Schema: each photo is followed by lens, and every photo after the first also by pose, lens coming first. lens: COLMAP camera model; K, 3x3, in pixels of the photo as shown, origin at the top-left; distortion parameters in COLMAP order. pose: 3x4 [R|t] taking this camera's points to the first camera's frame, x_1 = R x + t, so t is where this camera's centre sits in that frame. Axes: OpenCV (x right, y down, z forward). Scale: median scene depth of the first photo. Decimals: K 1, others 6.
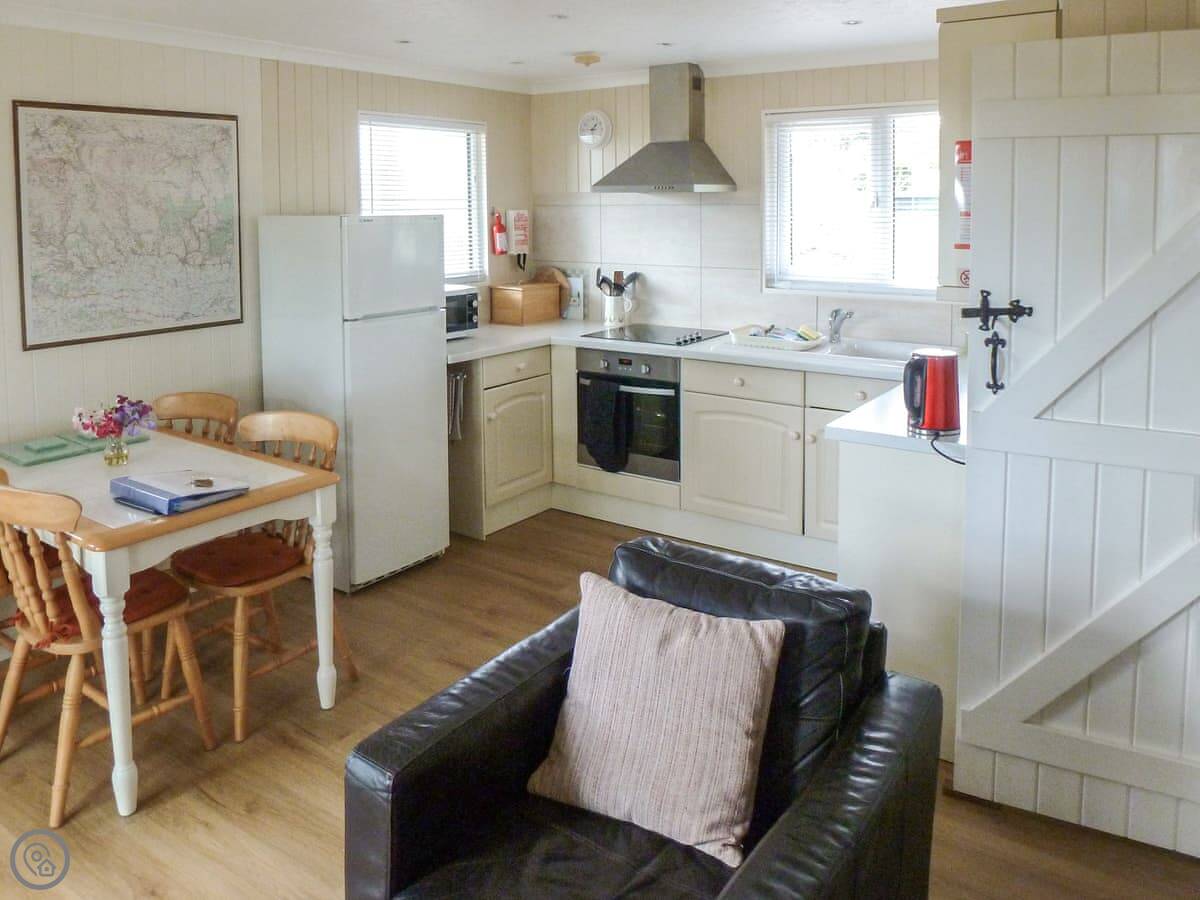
lens RADIAL K [[933.2, 0, 600.0], [0, 933.2, 450.0], [0, 0, 1]] dist [-0.001563, 0.005886]
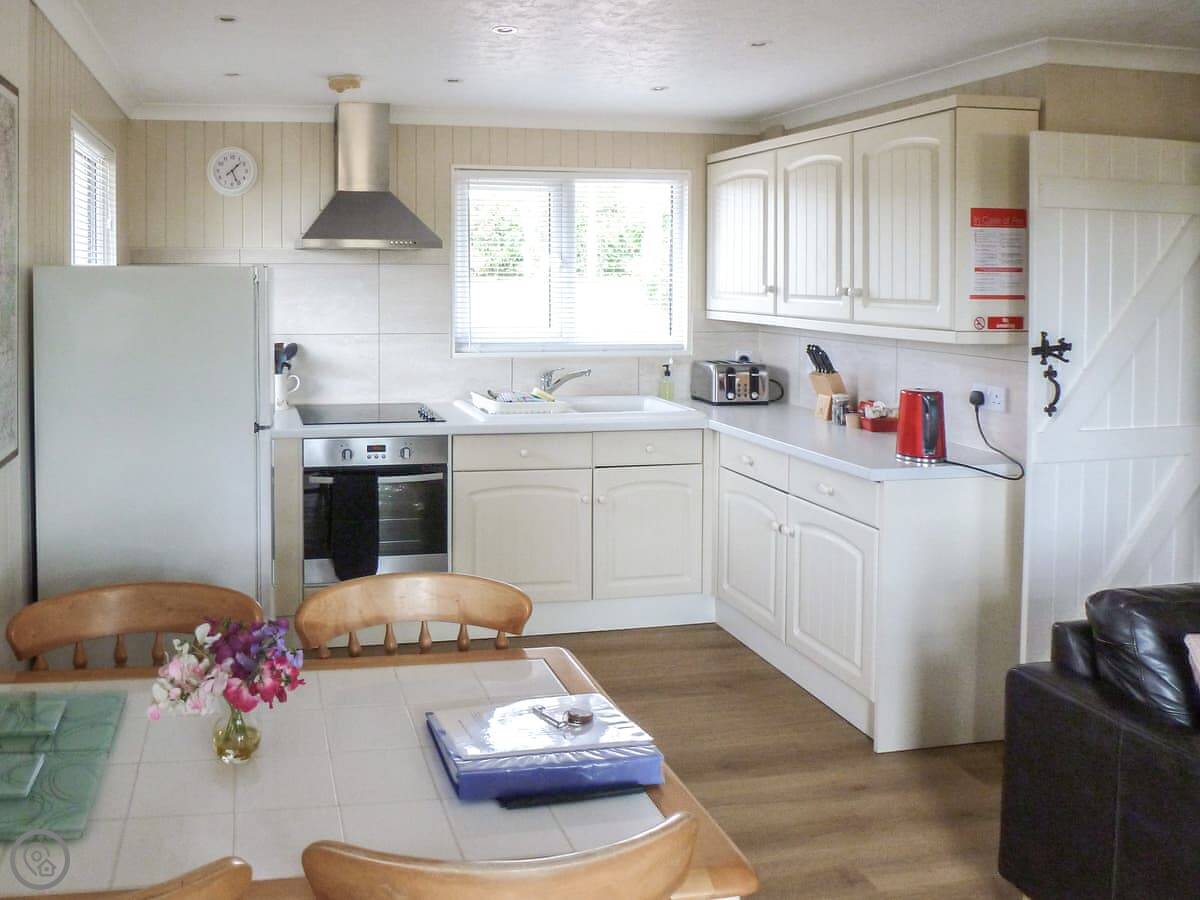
lens RADIAL K [[933.2, 0, 600.0], [0, 933.2, 450.0], [0, 0, 1]] dist [-0.001563, 0.005886]
pose [[0.716321, -0.129035, 0.685736, -0.404939], [0.175103, 0.984547, 0.002350, -0.060546], [-0.675443, 0.118391, 0.727847, 0.259753]]
